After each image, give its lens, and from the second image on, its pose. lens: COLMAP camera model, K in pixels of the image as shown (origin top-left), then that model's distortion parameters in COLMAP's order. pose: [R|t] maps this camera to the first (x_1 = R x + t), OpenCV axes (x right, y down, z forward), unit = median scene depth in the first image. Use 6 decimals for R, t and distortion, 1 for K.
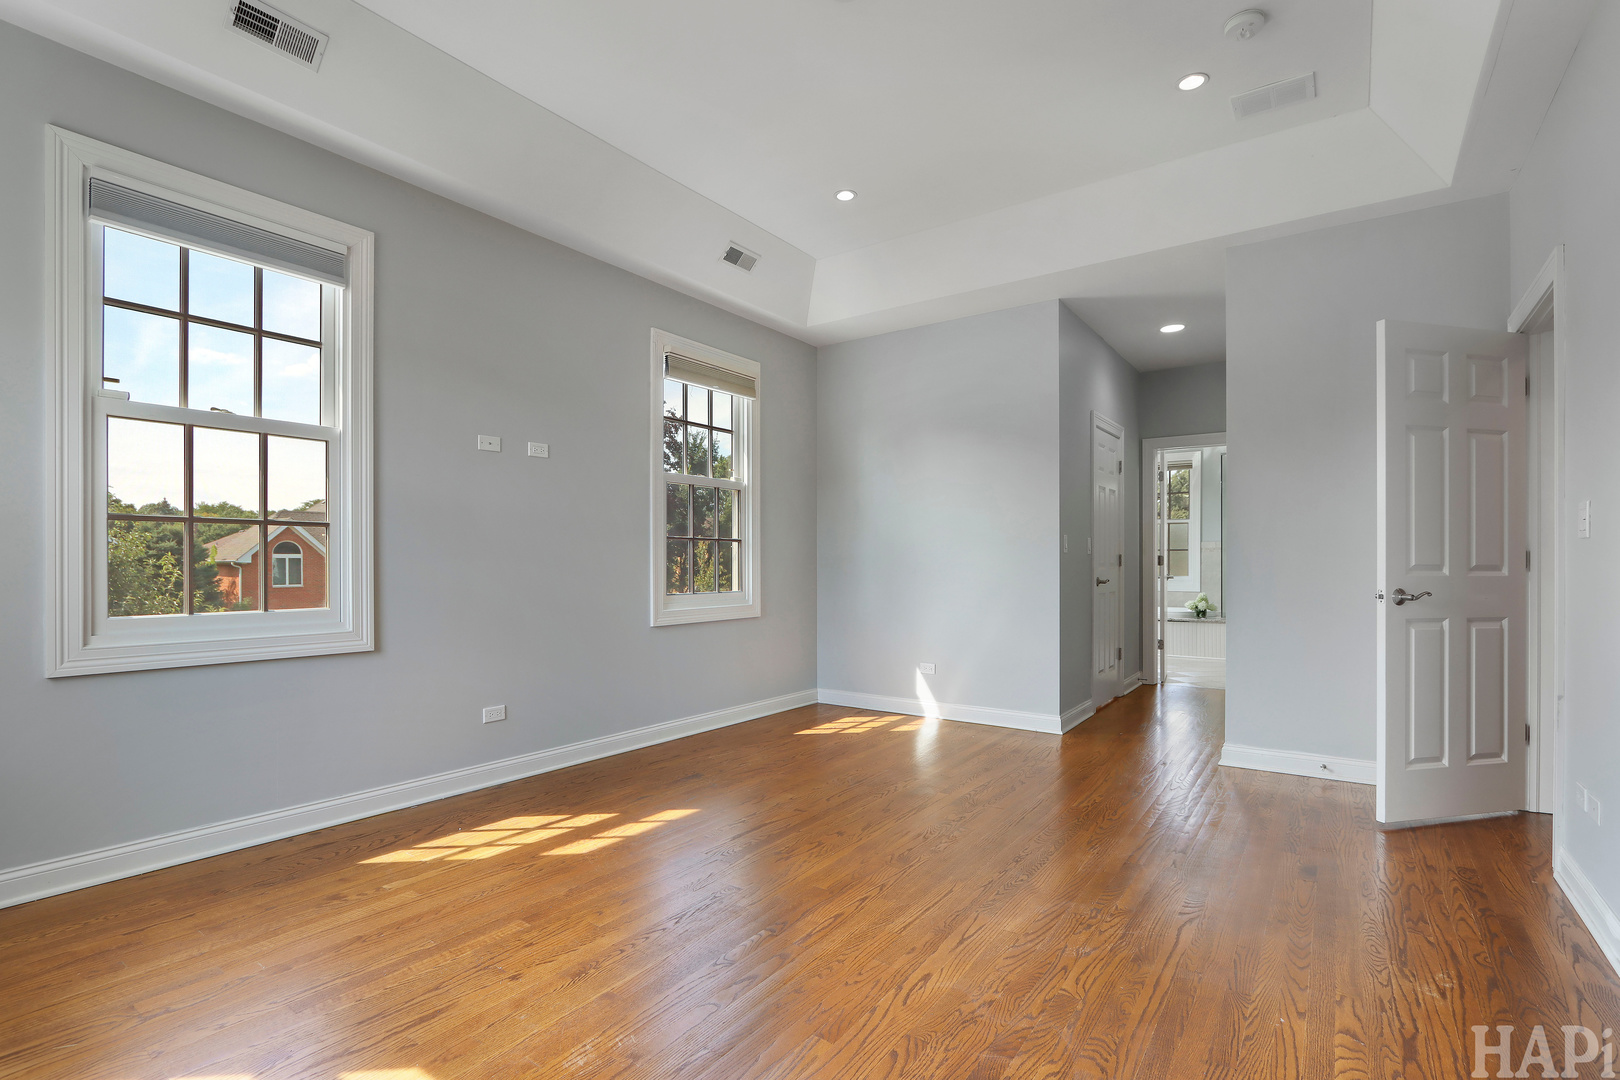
lens RADIAL K [[749.1, 0, 804.0], [0, 749.1, 566.2], [0, 0, 1]] dist [-0.002778, -0.000458]
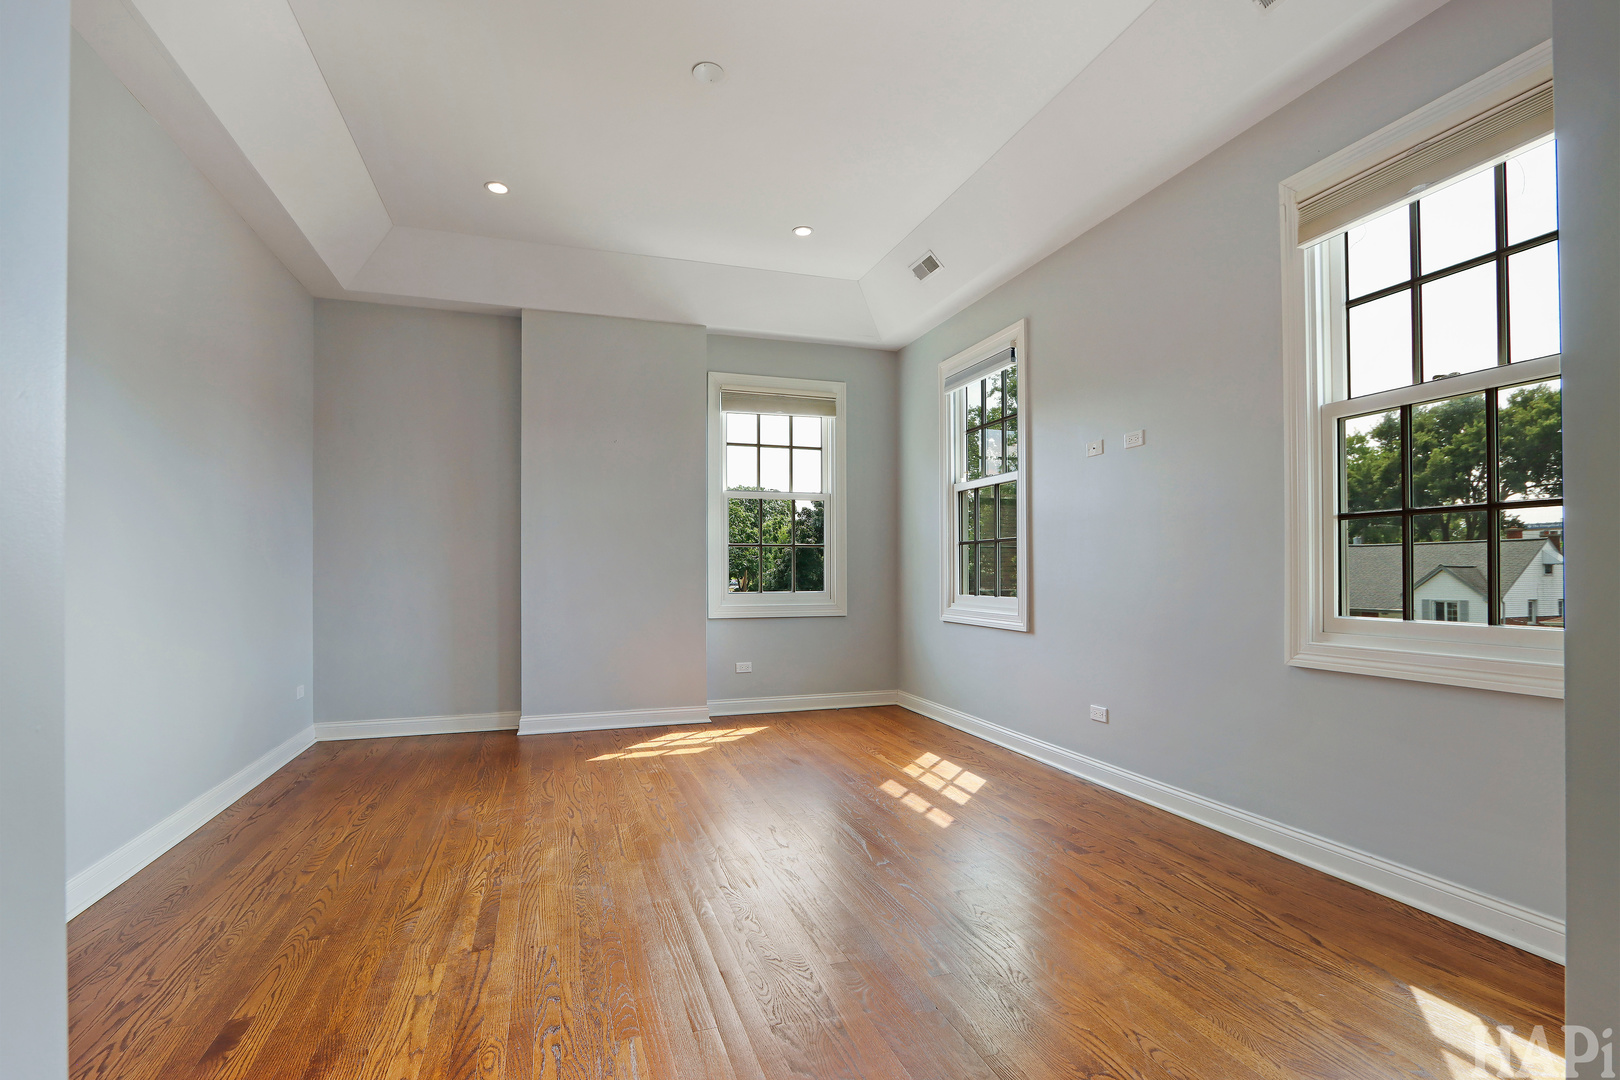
lens RADIAL K [[749.1, 0, 804.0], [0, 749.1, 566.2], [0, 0, 1]] dist [-0.002778, -0.000458]
pose [[-0.577610, -0.002449, -0.816309, 0.830645], [0.000760, 0.999993, -0.003538, 0.001191], [0.816313, -0.002664, -0.577604, 1.619231]]
